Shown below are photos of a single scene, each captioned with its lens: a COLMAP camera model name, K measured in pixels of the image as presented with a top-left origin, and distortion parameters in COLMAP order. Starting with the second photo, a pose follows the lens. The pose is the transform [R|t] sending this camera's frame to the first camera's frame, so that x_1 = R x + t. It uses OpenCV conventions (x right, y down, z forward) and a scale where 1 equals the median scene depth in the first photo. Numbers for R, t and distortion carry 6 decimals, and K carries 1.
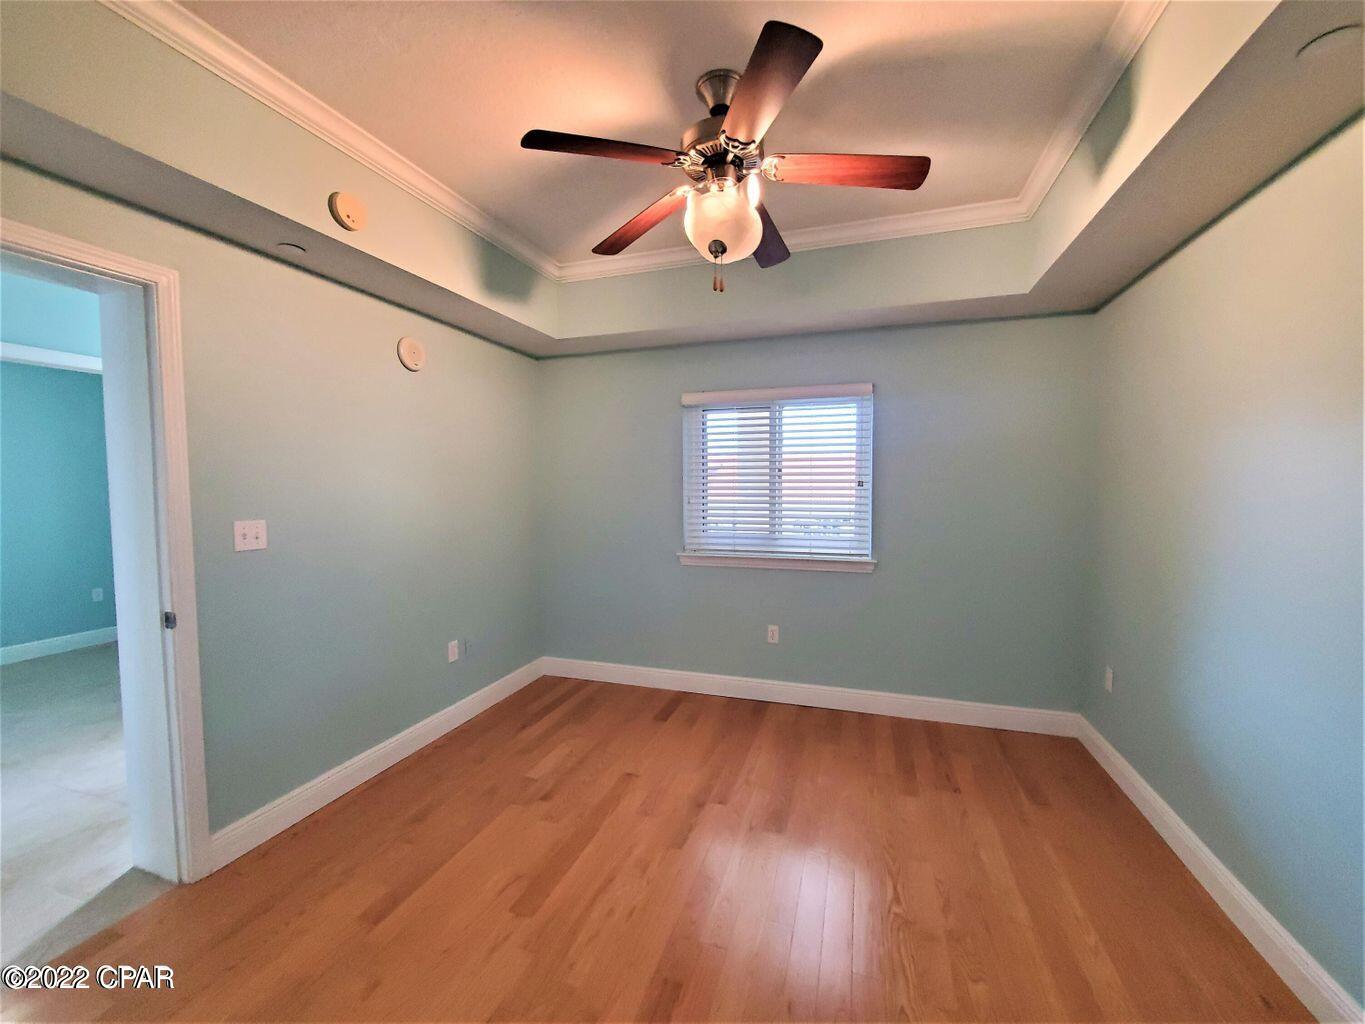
lens RADIAL K [[545.2, 0, 693.3], [0, 545.2, 509.8], [0, 0, 1]] dist [-0.001282, -0.000113]
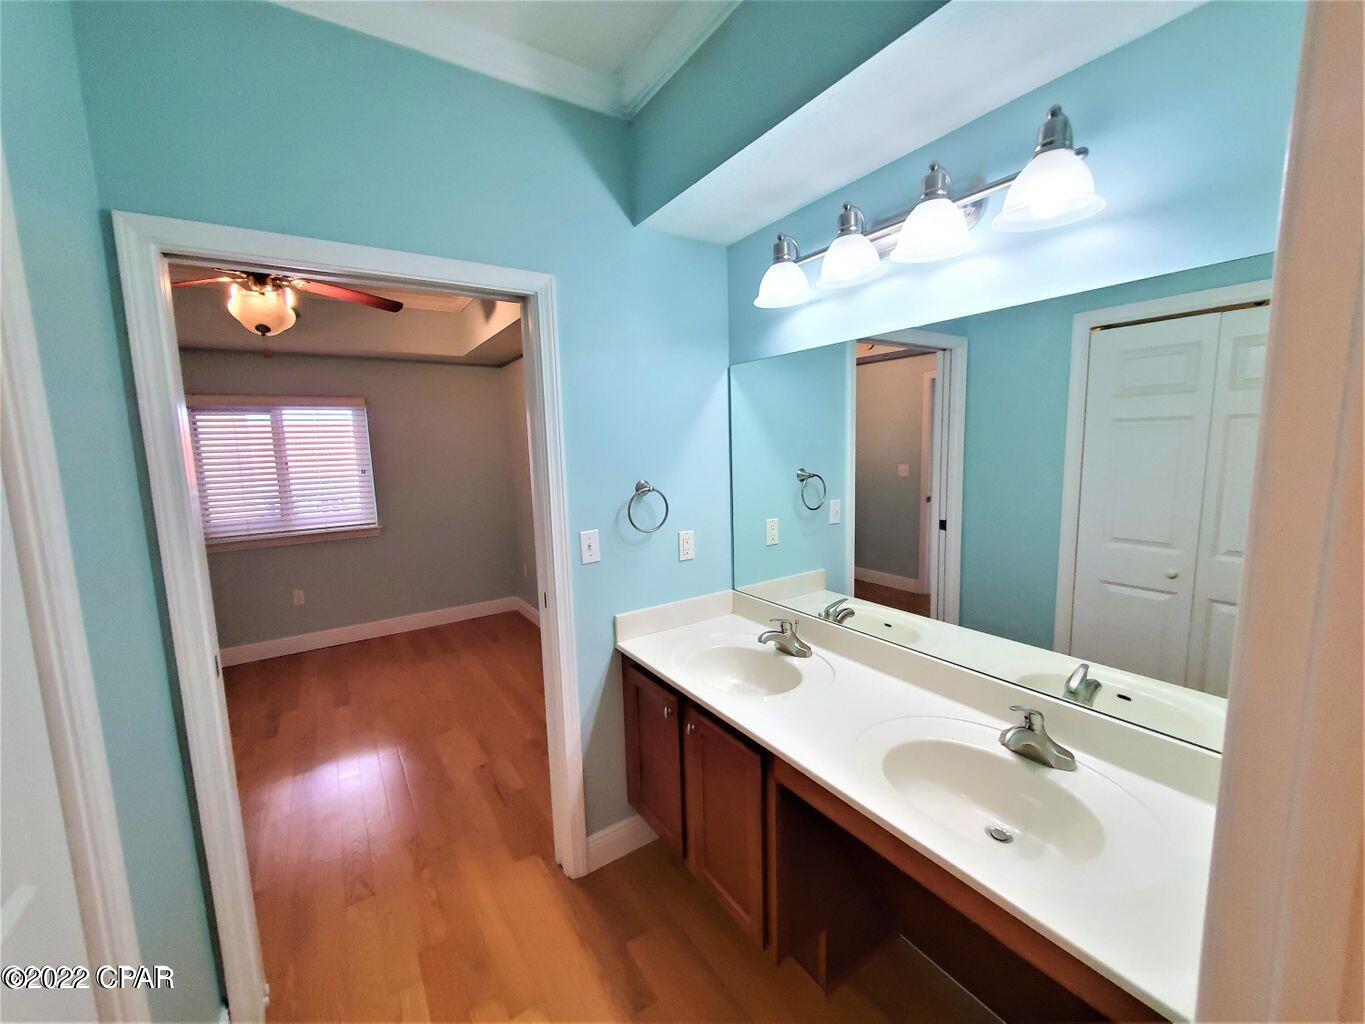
lens RADIAL K [[542.2, 0, 686.9], [0, 542.2, 511.7], [0, 0, 1]] dist [-0.000234, -0.000168]
pose [[0.623498, -0.114257, 0.773431, -0.274131], [0.066053, 0.993425, 0.093508, -0.024123], [-0.779030, -0.007214, 0.626946, -0.531958]]
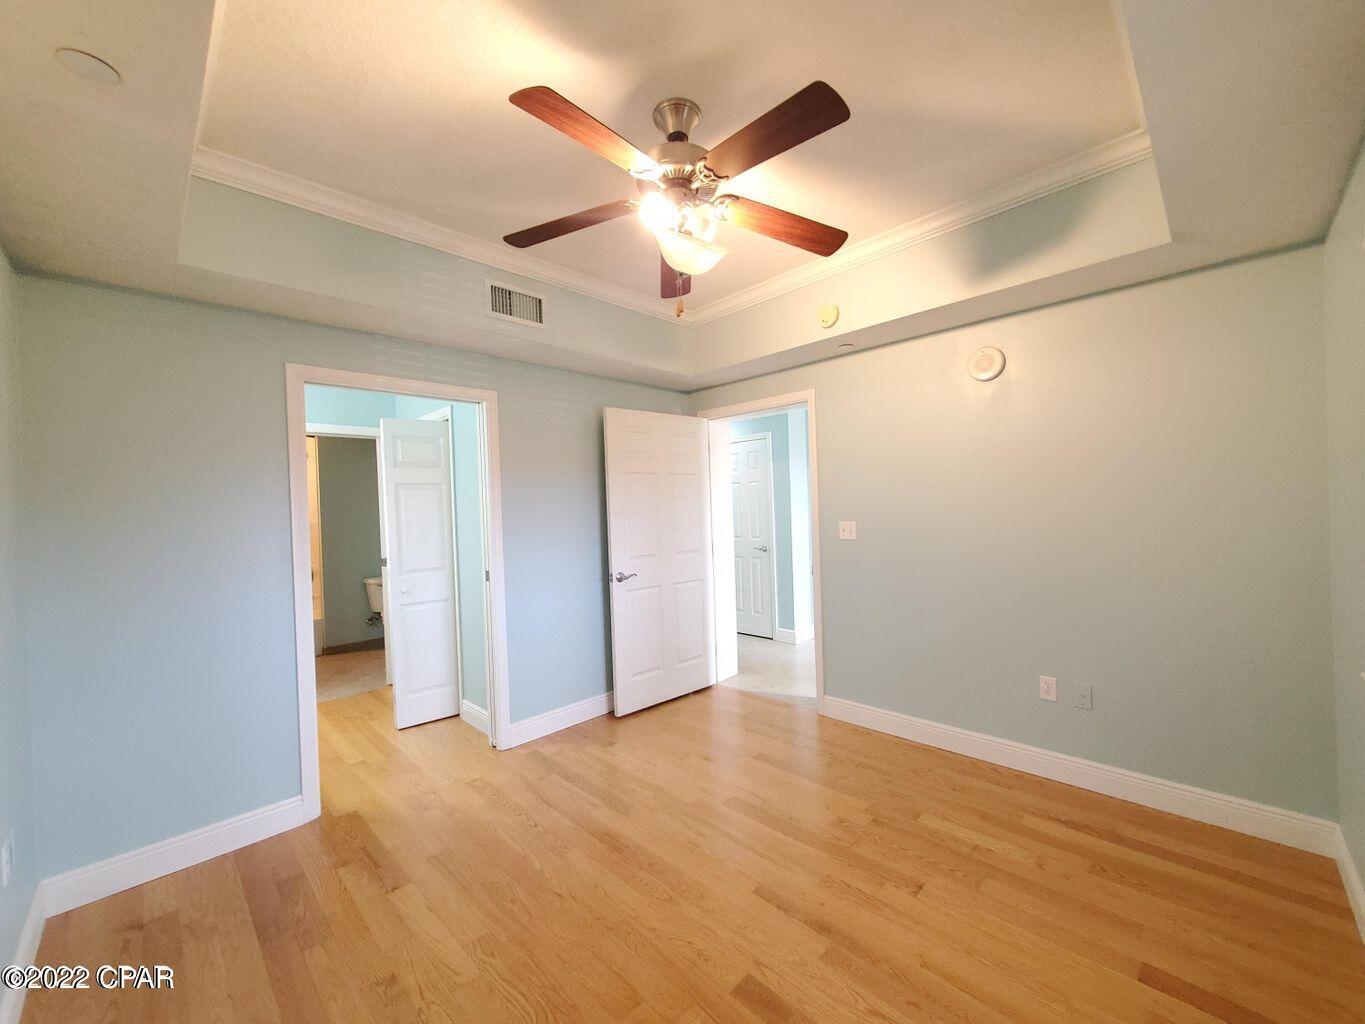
lens RADIAL K [[539.1, 0, 691.9], [0, 539.1, 513.1], [0, 0, 1]] dist [-0.001627, -0.000119]
pose [[-0.449618, 0.028662, -0.892761, 0.573763], [-0.011177, 0.999226, 0.037709, -0.041579], [0.893151, 0.026933, -0.448950, 0.899486]]
